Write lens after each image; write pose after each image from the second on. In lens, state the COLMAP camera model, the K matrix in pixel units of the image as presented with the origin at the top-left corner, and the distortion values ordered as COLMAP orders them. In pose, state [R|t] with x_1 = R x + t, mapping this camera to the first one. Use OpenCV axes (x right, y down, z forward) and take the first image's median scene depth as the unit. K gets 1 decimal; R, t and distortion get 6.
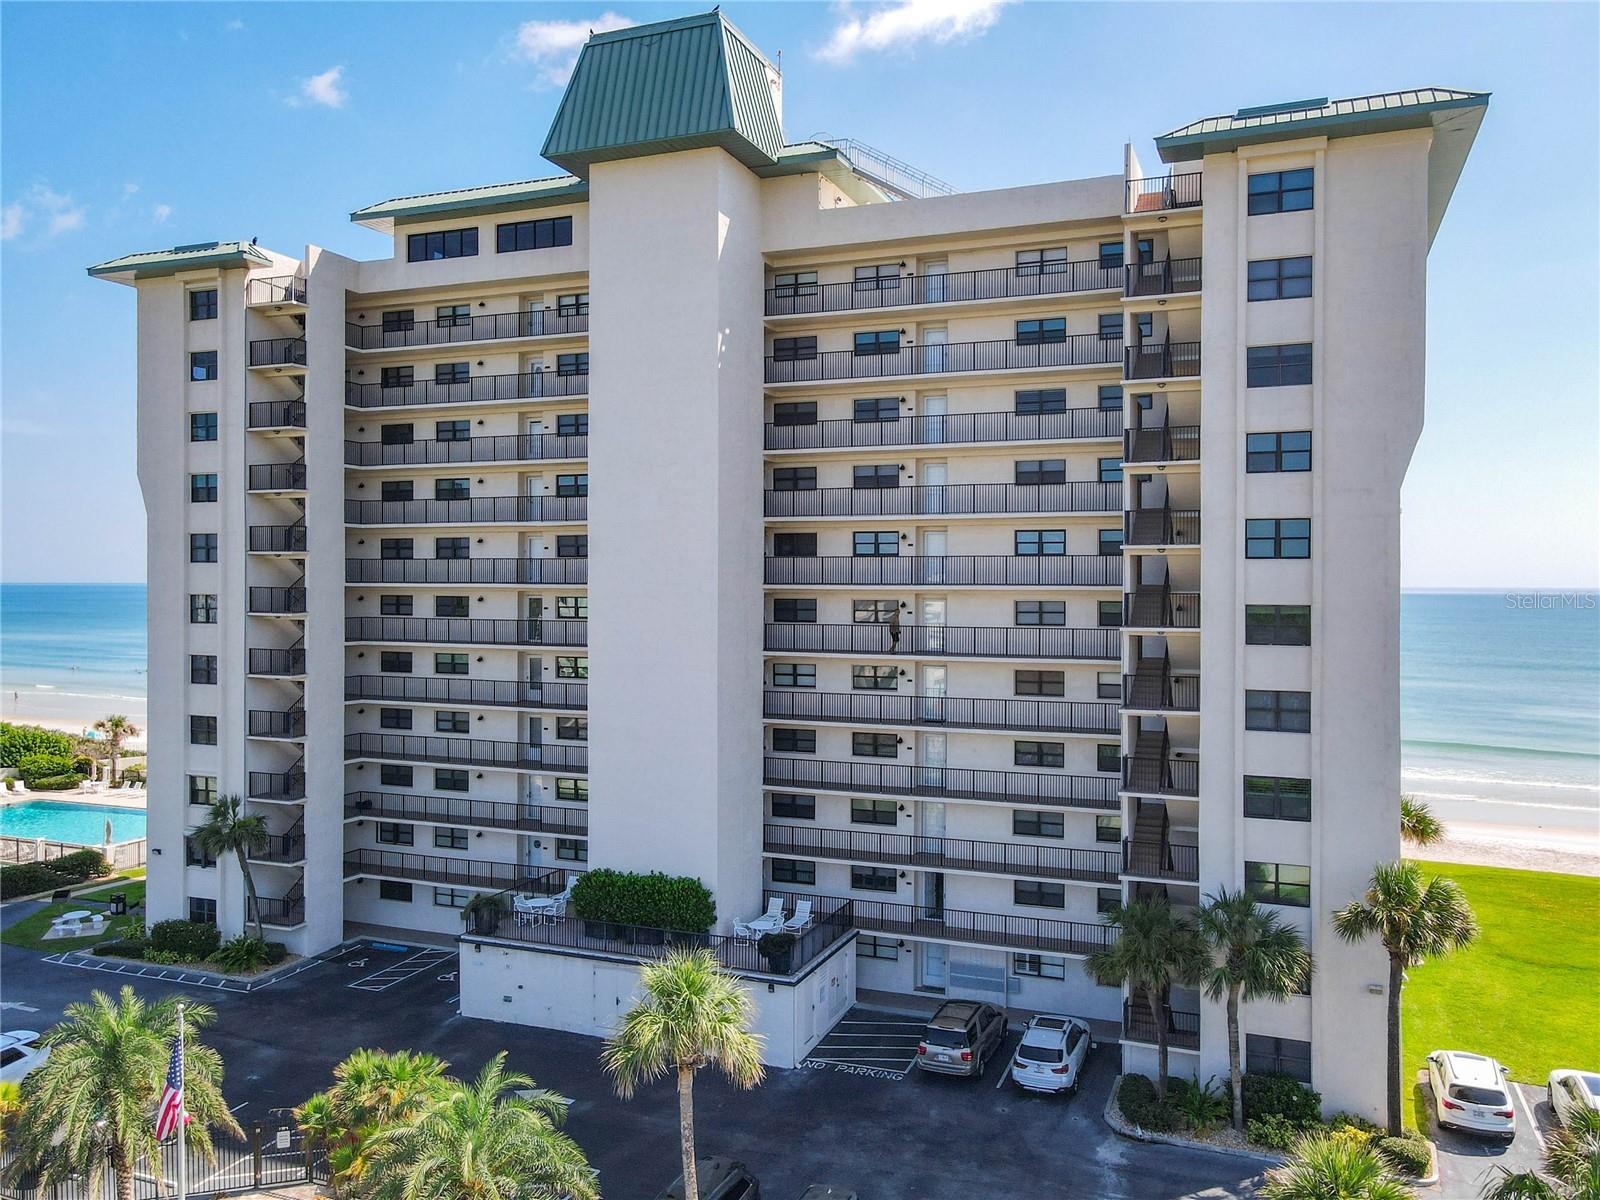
lens RADIAL K [[1234.1, 0, 801.8], [0, 1234.1, 586.1], [0, 0, 1]] dist [0.013870, 0.007818]
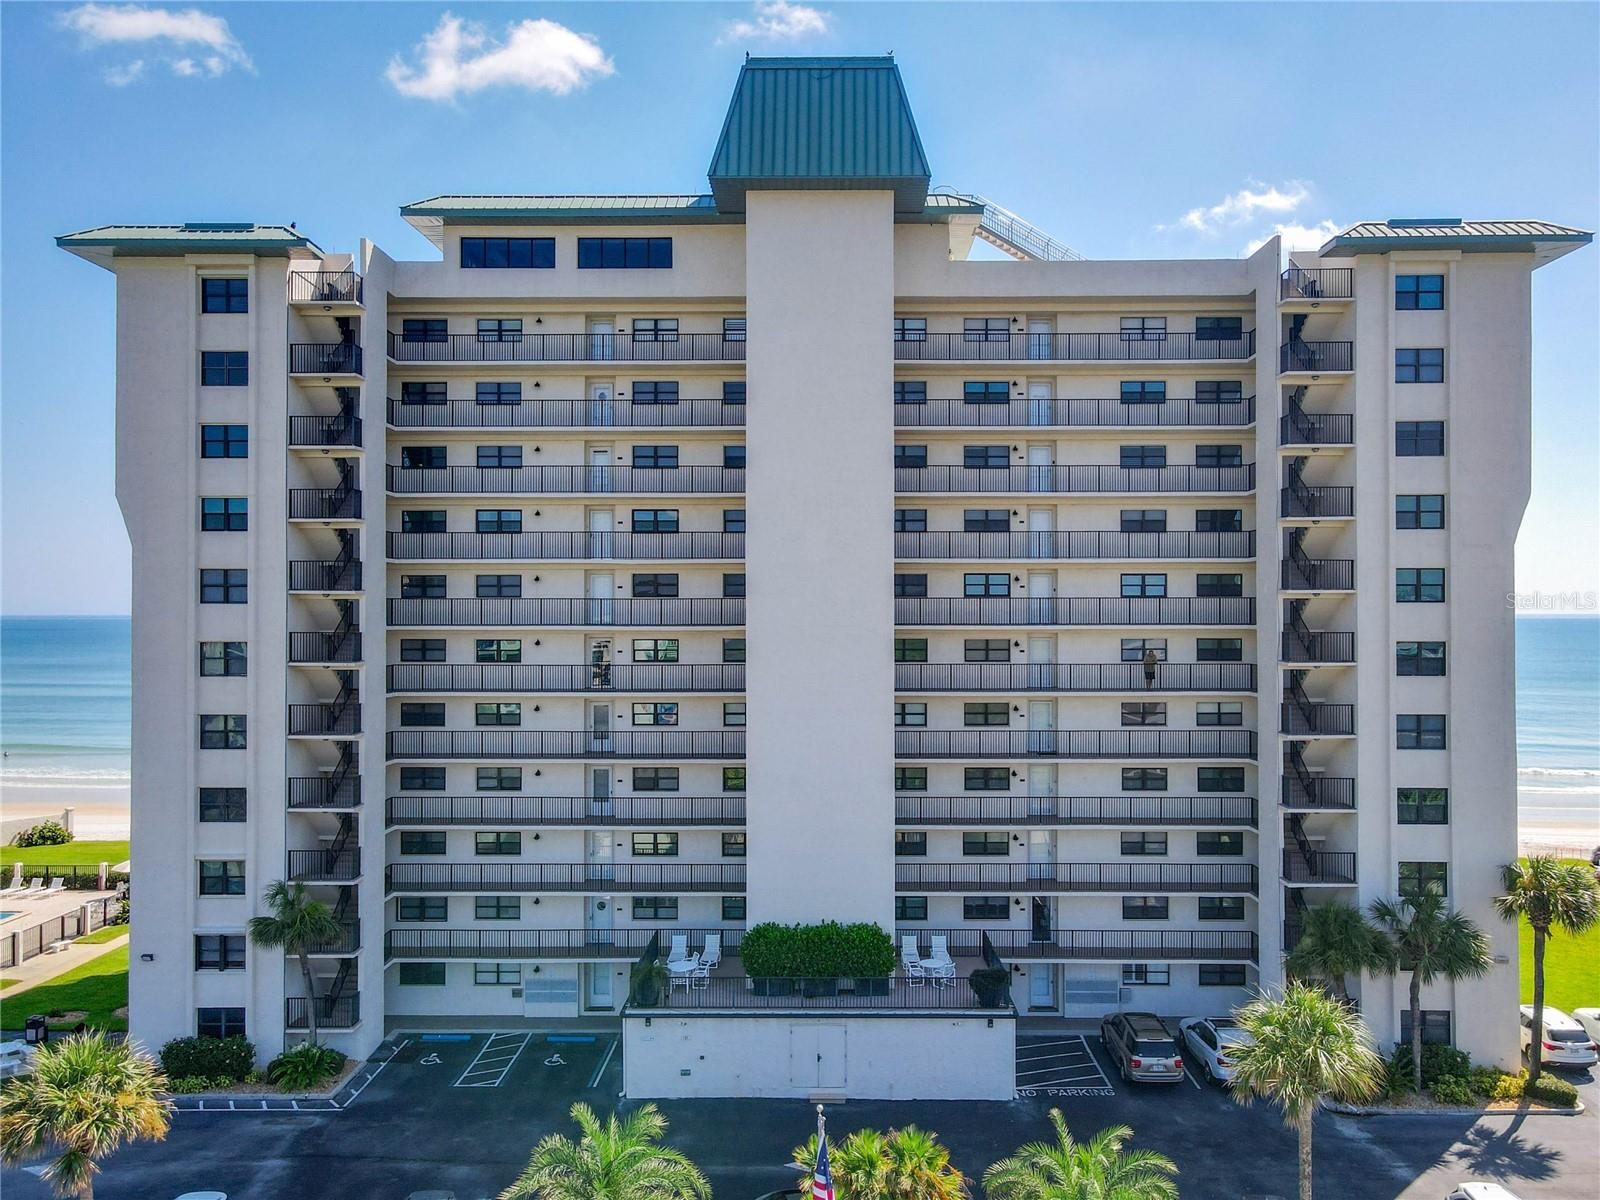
lens RADIAL K [[1227.2, 0, 800.0], [0, 1227.2, 600.0], [0, 0, 1]] dist [0.015274, 0.007573]
pose [[0.931829, -0.000726, 0.362896, -0.466450], [0.005138, 0.999924, -0.011194, -0.011251], [-0.362860, 0.012296, 0.931762, 0.094086]]
